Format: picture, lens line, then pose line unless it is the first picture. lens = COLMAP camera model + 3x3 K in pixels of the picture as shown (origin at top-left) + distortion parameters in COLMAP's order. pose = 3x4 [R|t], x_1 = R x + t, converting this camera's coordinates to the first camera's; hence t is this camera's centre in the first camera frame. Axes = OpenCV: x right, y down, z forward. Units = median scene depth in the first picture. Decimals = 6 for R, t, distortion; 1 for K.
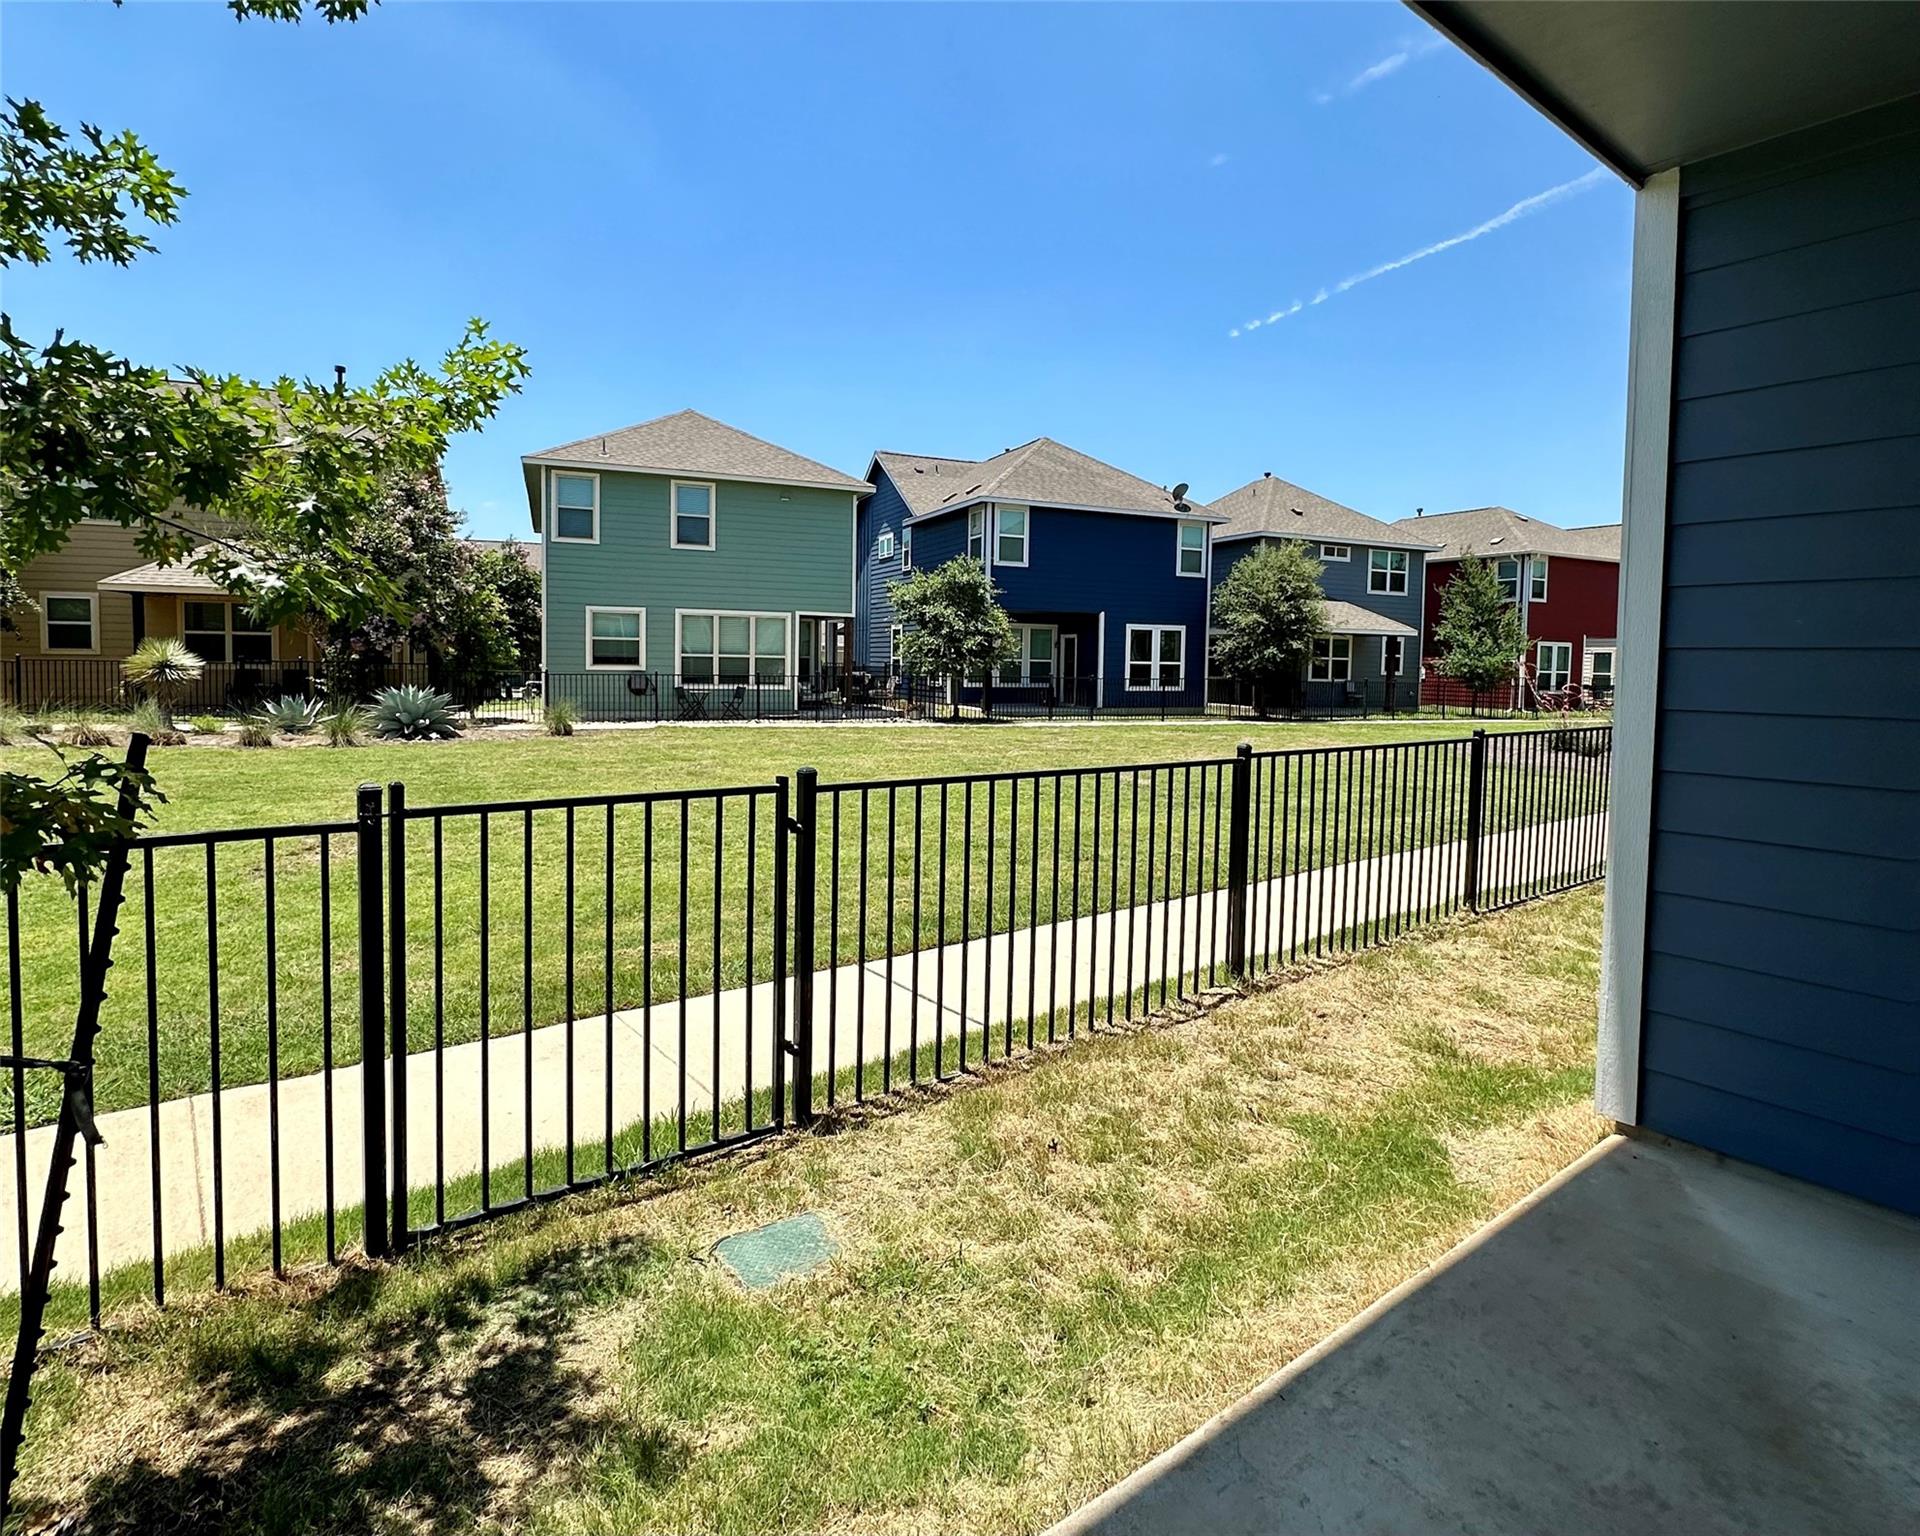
lens RADIAL K [[1020.9, 0, 953.1], [0, 1020.9, 707.9], [0, 0, 1]] dist [-0.004952, 0.001937]
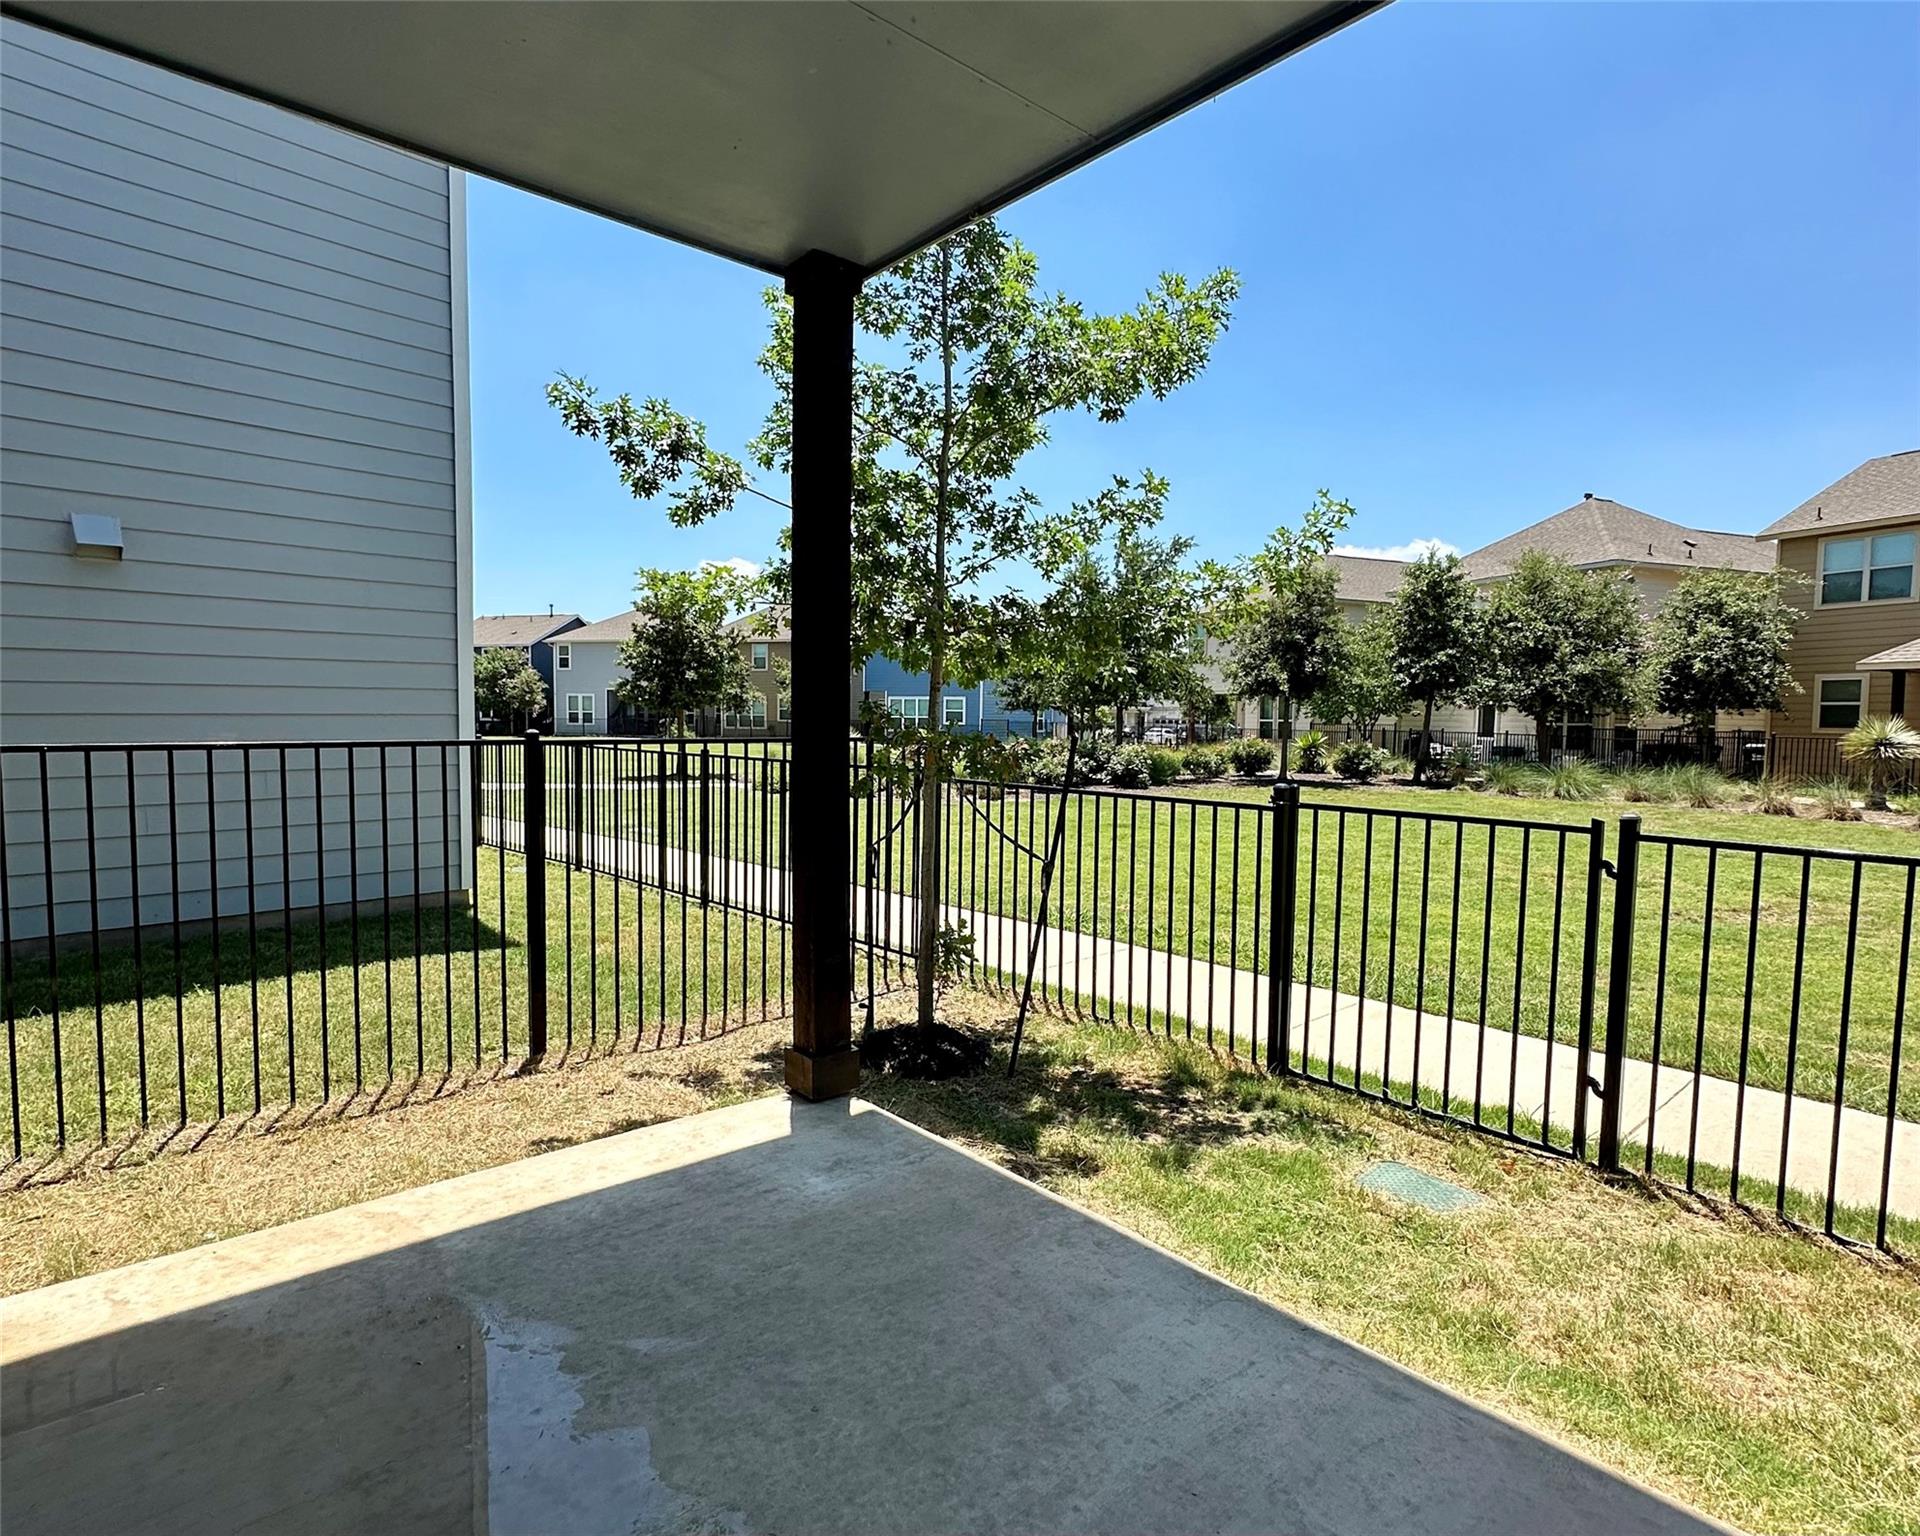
lens RADIAL K [[1020.9, 0, 958.3], [0, 1020.9, 778.3], [0, 0, 1]] dist [-0.004952, 0.001937]
pose [[0.055680, 0.042415, -0.997547, 0.924786], [-0.057009, 0.997602, 0.039235, 0.024676], [0.996820, 0.054684, 0.057965, 0.333377]]
